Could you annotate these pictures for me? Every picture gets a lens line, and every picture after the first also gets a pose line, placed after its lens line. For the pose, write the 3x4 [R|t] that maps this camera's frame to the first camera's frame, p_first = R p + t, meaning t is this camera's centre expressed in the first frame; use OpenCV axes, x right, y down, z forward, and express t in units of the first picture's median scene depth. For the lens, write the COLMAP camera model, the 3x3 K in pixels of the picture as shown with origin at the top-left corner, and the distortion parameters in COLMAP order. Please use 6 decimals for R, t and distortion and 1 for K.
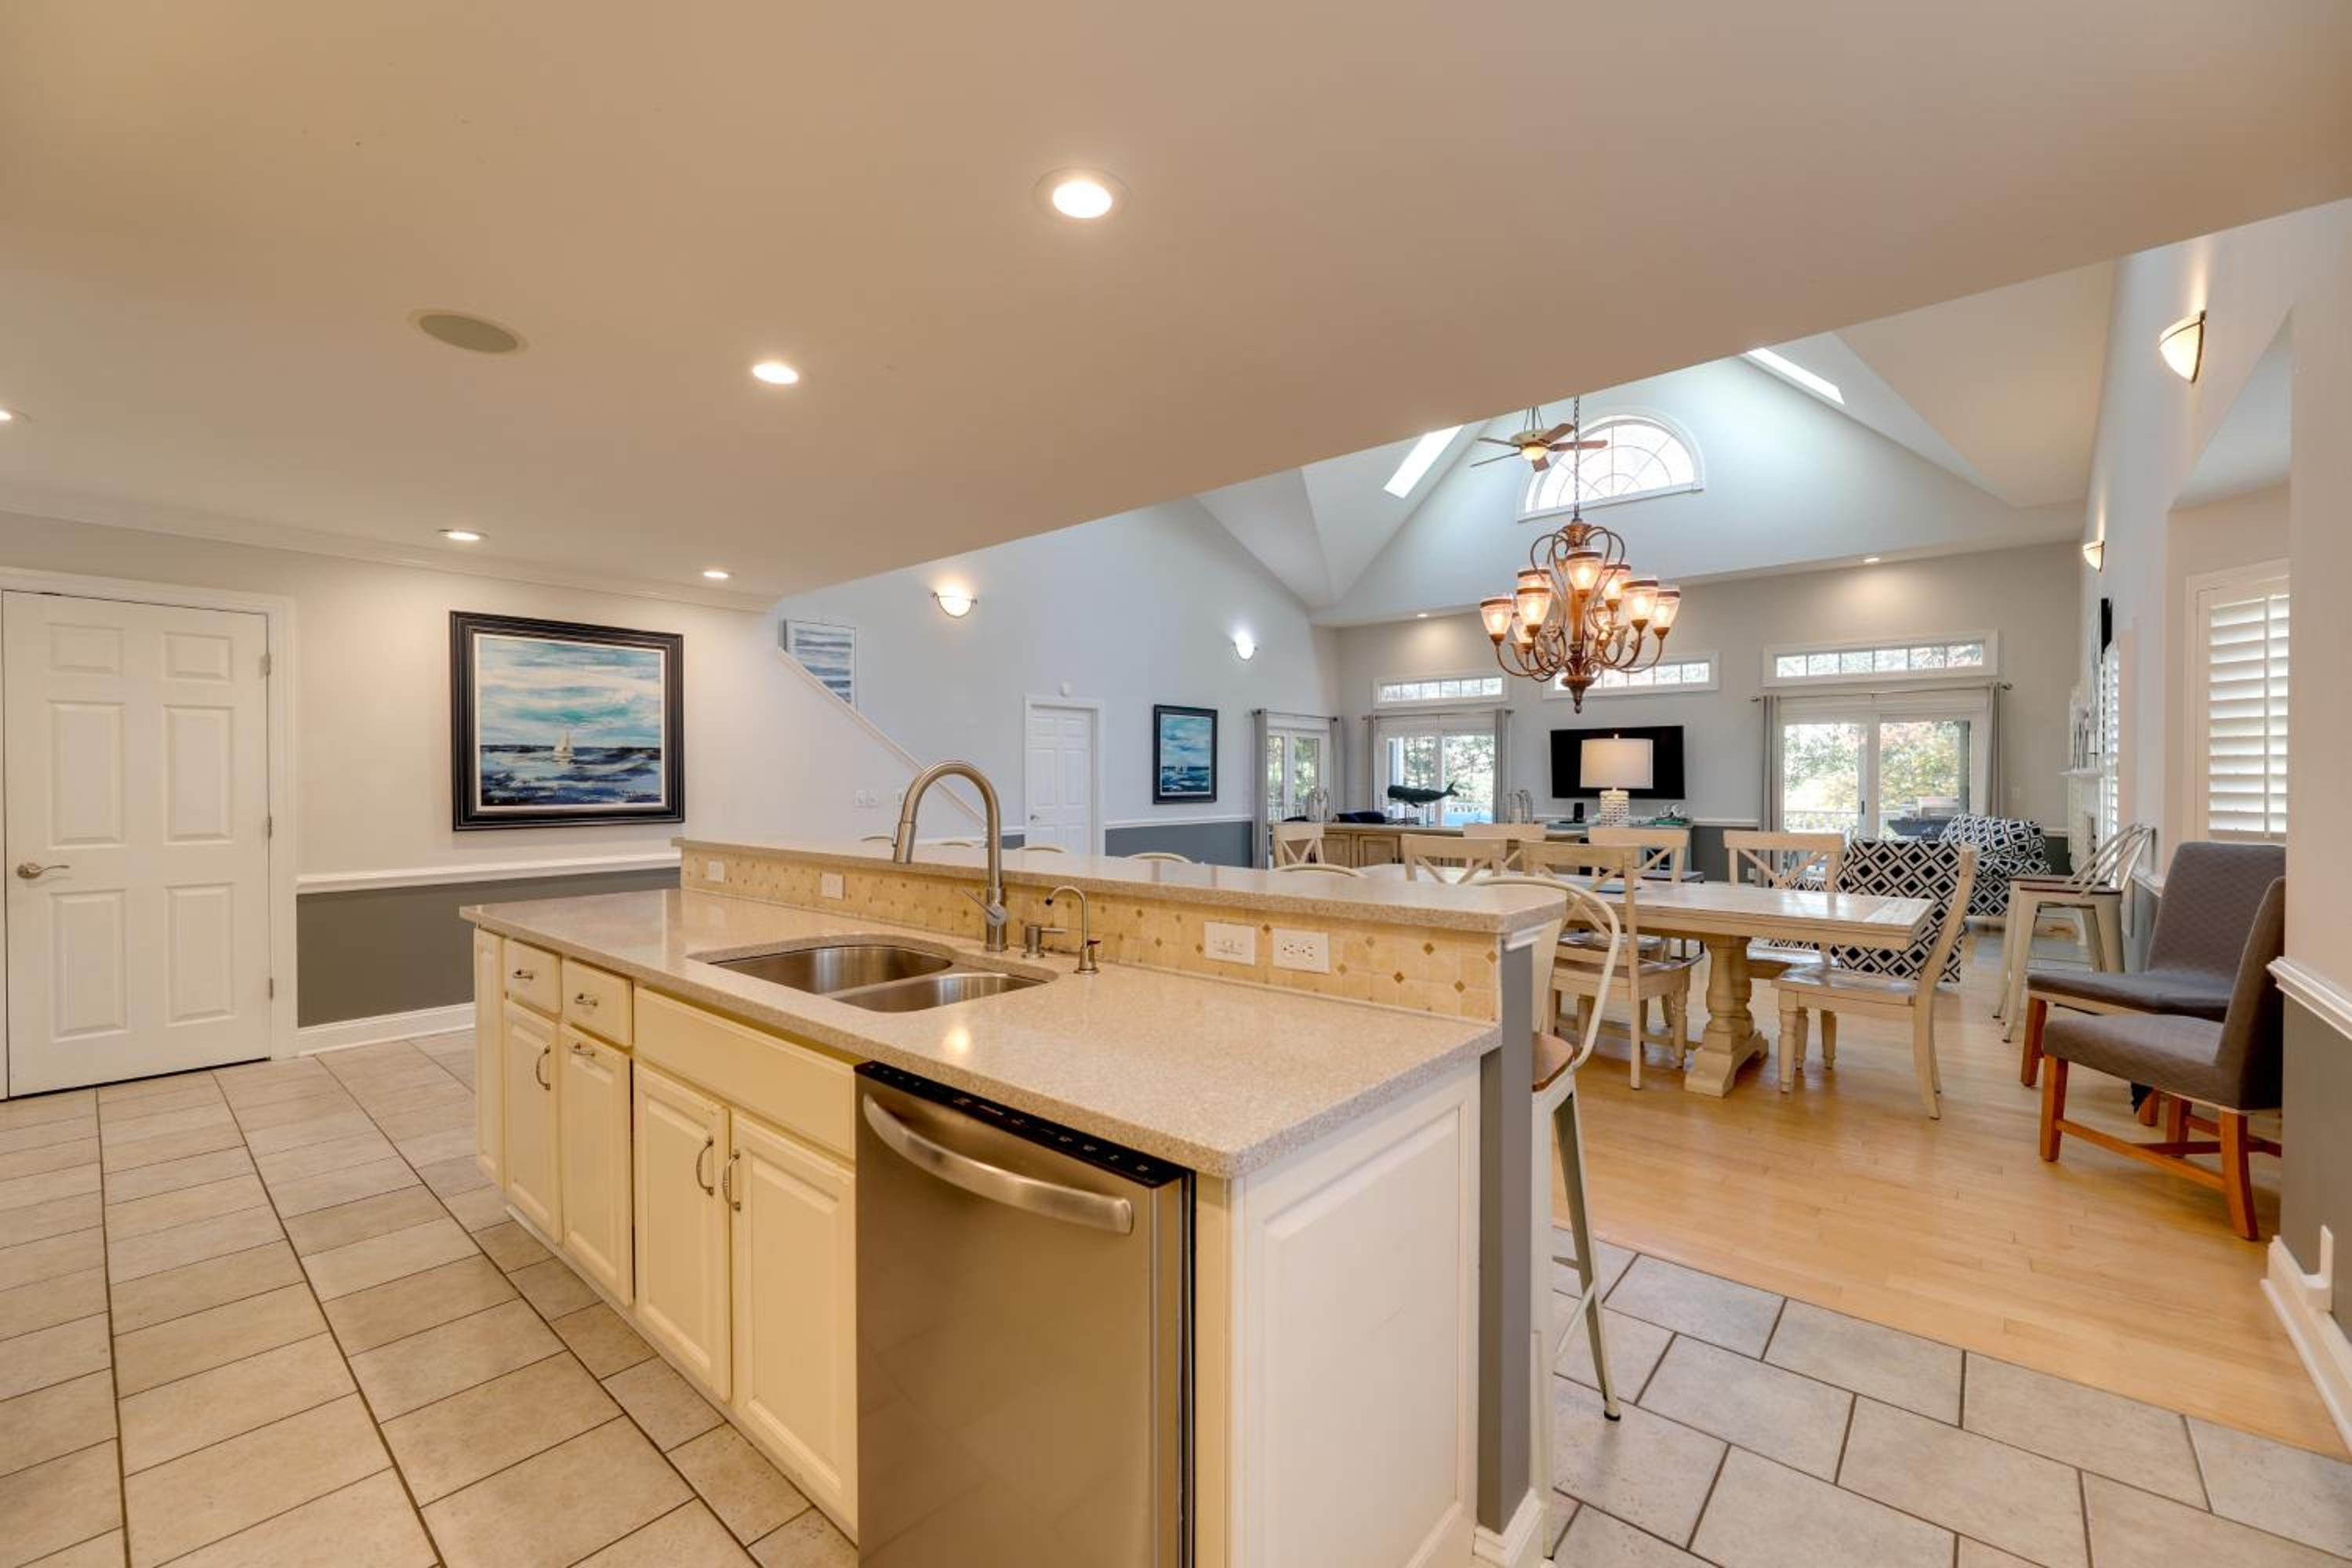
lens RADIAL K [[955.2, 0, 1169.6], [0, 955.2, 787.9], [0, 0, 1]] dist [-0.001080, -0.000387]
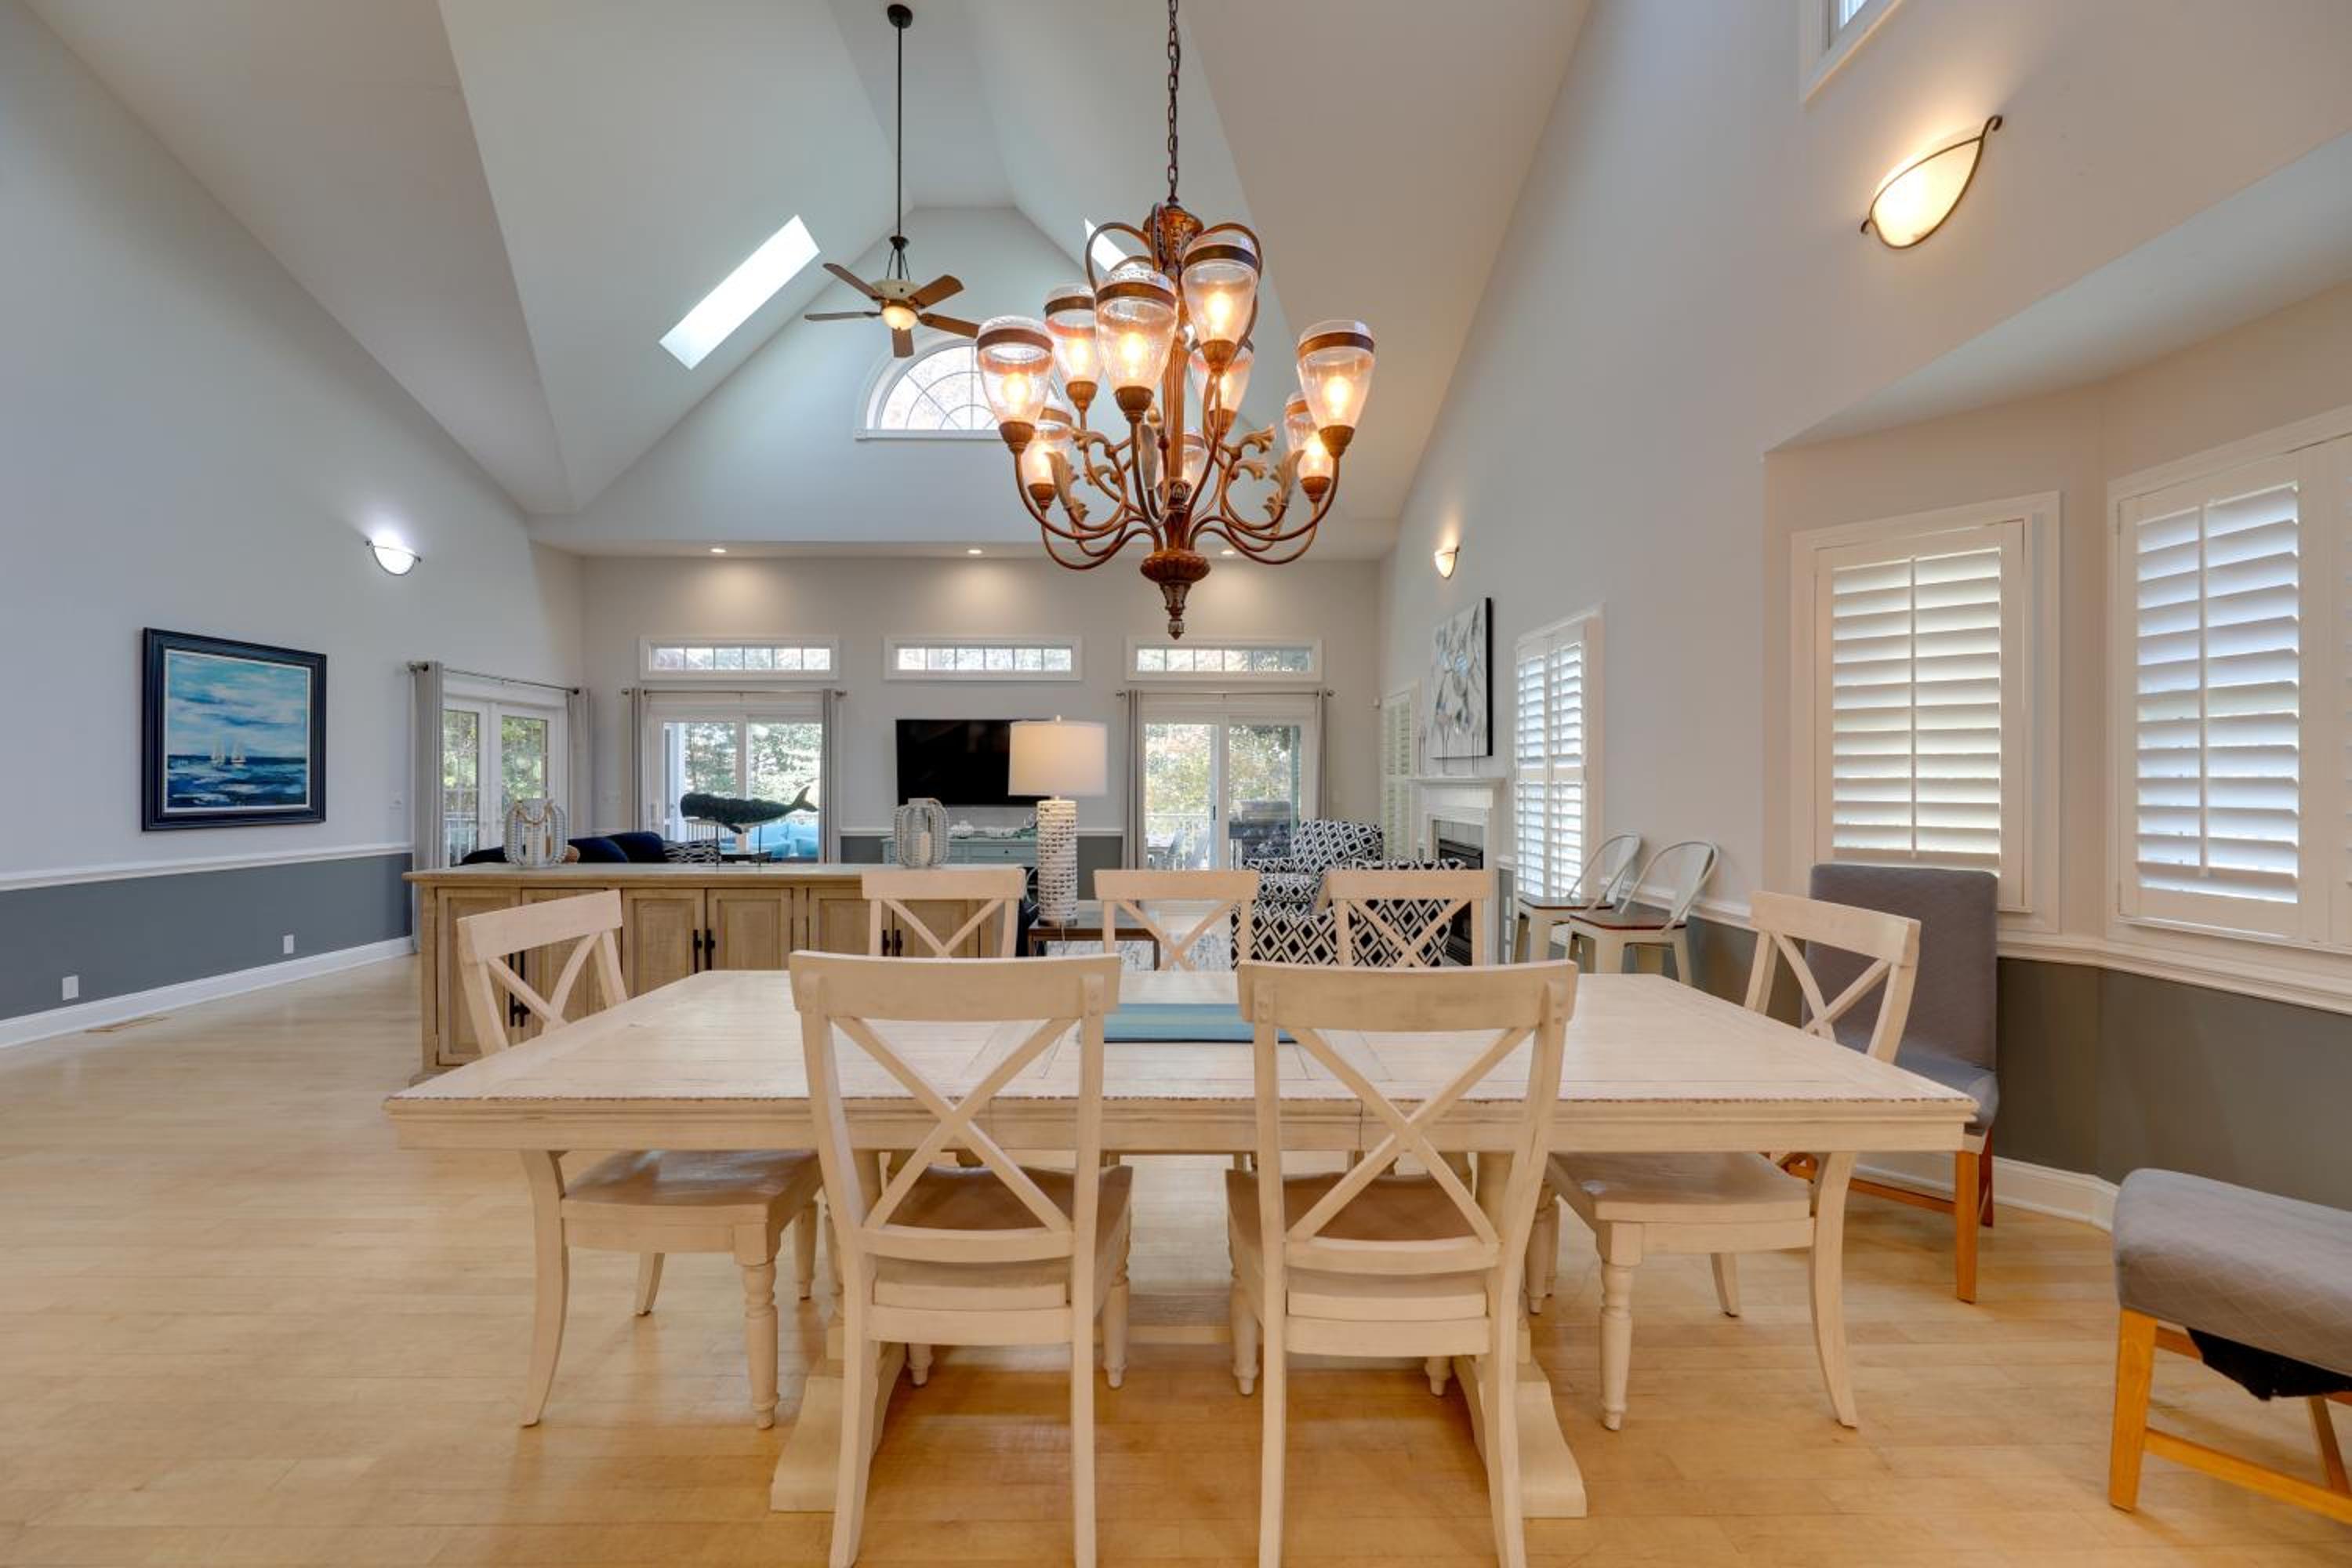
lens RADIAL K [[955.2, 0, 1169.6], [0, 955.2, 787.9], [0, 0, 1]] dist [-0.001080, -0.000387]
pose [[0.749781, -0.001682, 0.661684, 0.053611], [0.003539, 0.999993, -0.001469, -0.002708], [-0.661677, 0.003444, 0.749781, 0.282636]]
